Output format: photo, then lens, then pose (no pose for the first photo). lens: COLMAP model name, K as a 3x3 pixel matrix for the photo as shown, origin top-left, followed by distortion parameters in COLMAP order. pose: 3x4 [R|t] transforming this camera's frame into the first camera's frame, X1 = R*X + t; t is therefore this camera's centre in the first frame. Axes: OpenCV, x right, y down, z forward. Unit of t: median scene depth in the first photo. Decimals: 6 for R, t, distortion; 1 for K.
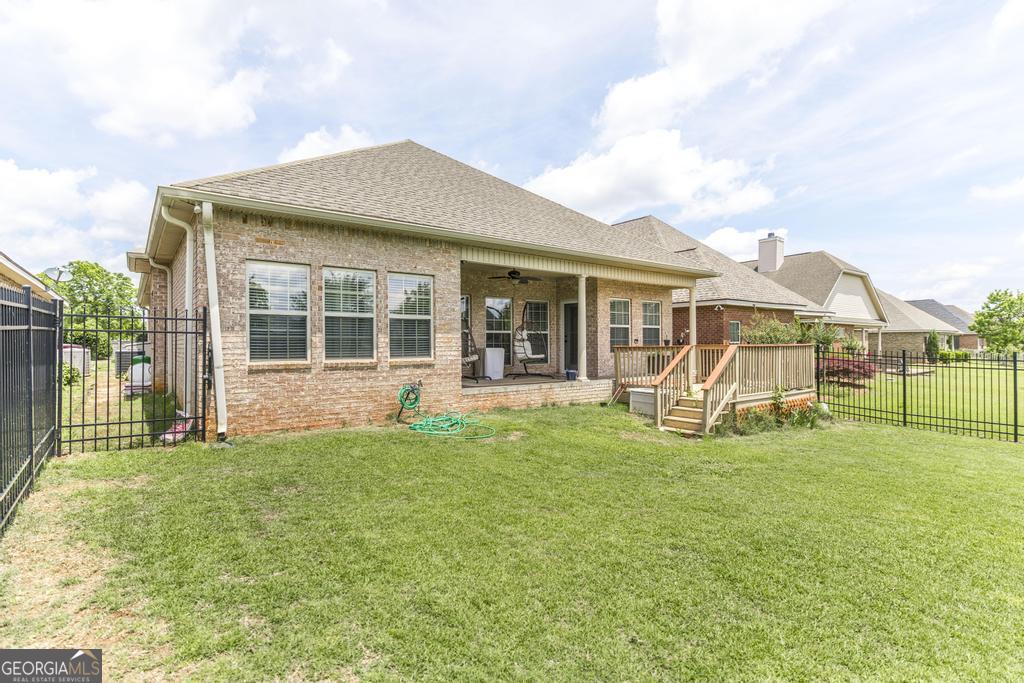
lens RADIAL K [[517.1, 0, 536.7], [0, 517.1, 340.9], [0, 0, 1]] dist [-0.016707, 0.000514]
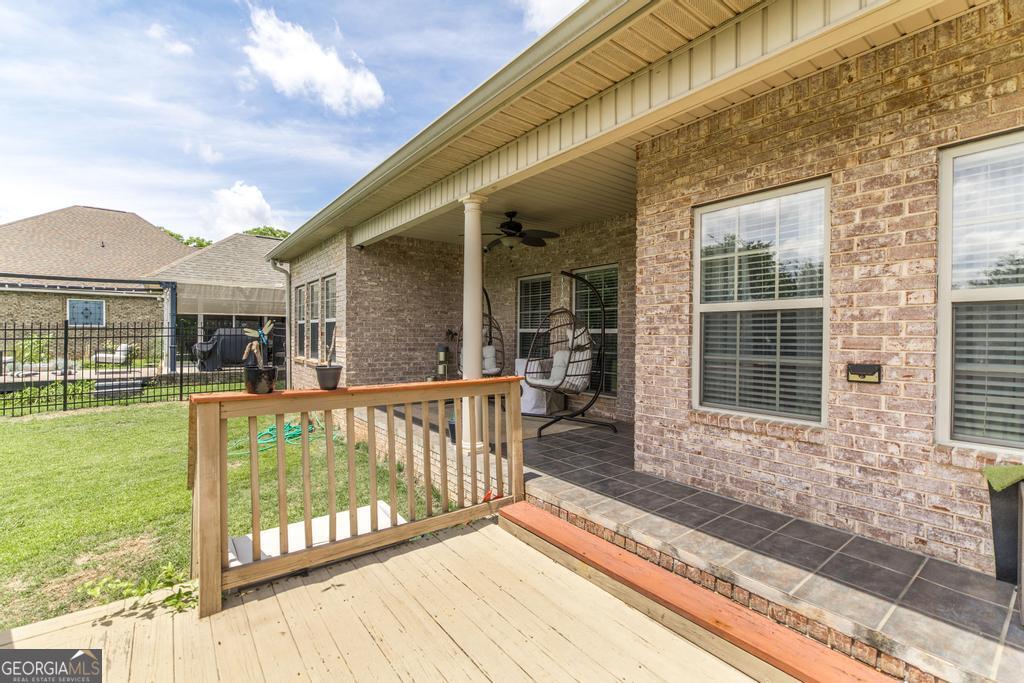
lens RADIAL K [[439.3, 0, 513.7], [0, 439.3, 339.8], [0, 0, 1]] dist [-0.000143, 0.000247]
pose [[-0.045525, 0.018539, -0.998791, 0.537296], [-0.002773, 0.999822, 0.018684, -0.023584], [0.998959, 0.003620, -0.045466, 1.286605]]
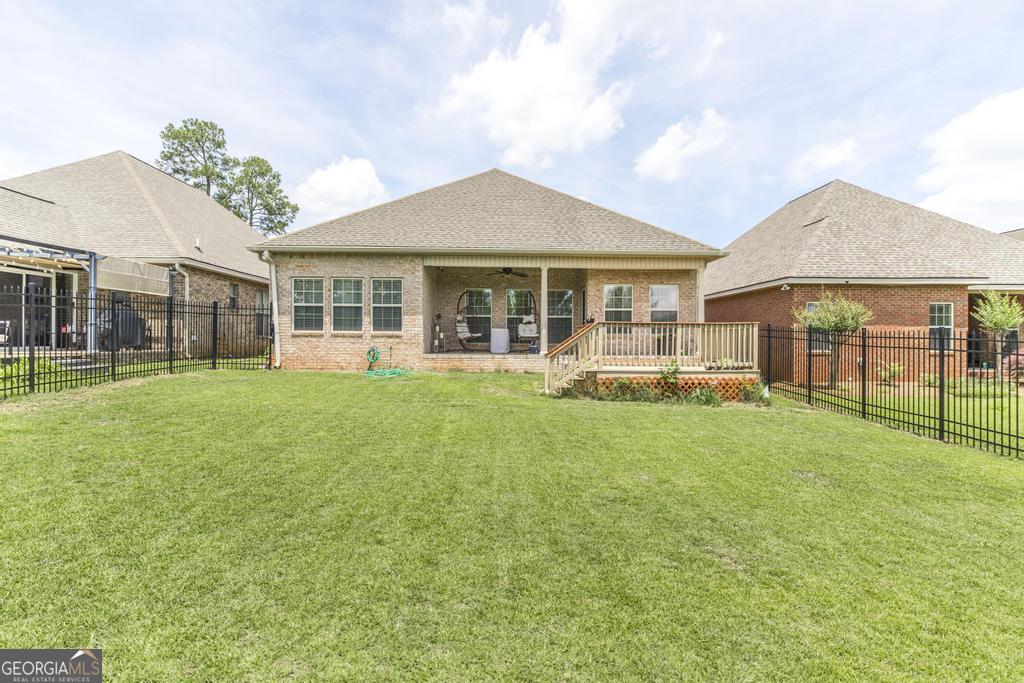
lens RADIAL K [[536.4, 0, 513.1], [0, 536.4, 337.5], [0, 0, 1]] dist [0.014104, -0.000066]
pose [[0.766040, 0.012788, -0.642666, 1.023142], [-0.009429, 0.999918, 0.008657, 0.030777], [0.642724, -0.000571, 0.766098, 0.000491]]
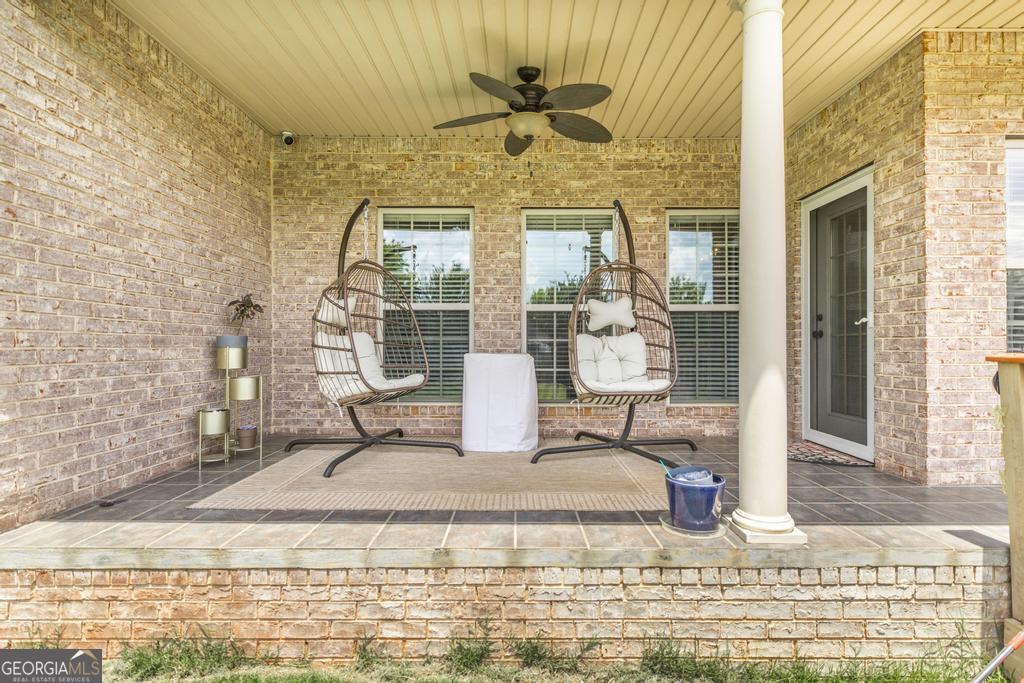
lens RADIAL K [[512.3, 0, 515.6], [0, 512.3, 345.1], [0, 0, 1]] dist [0.002381, -0.000022]
pose [[0.757789, 0.008579, -0.652444, 0.176116], [-0.003013, 0.999949, 0.009649, 0.006163], [0.652493, -0.005347, 0.757776, 0.975875]]
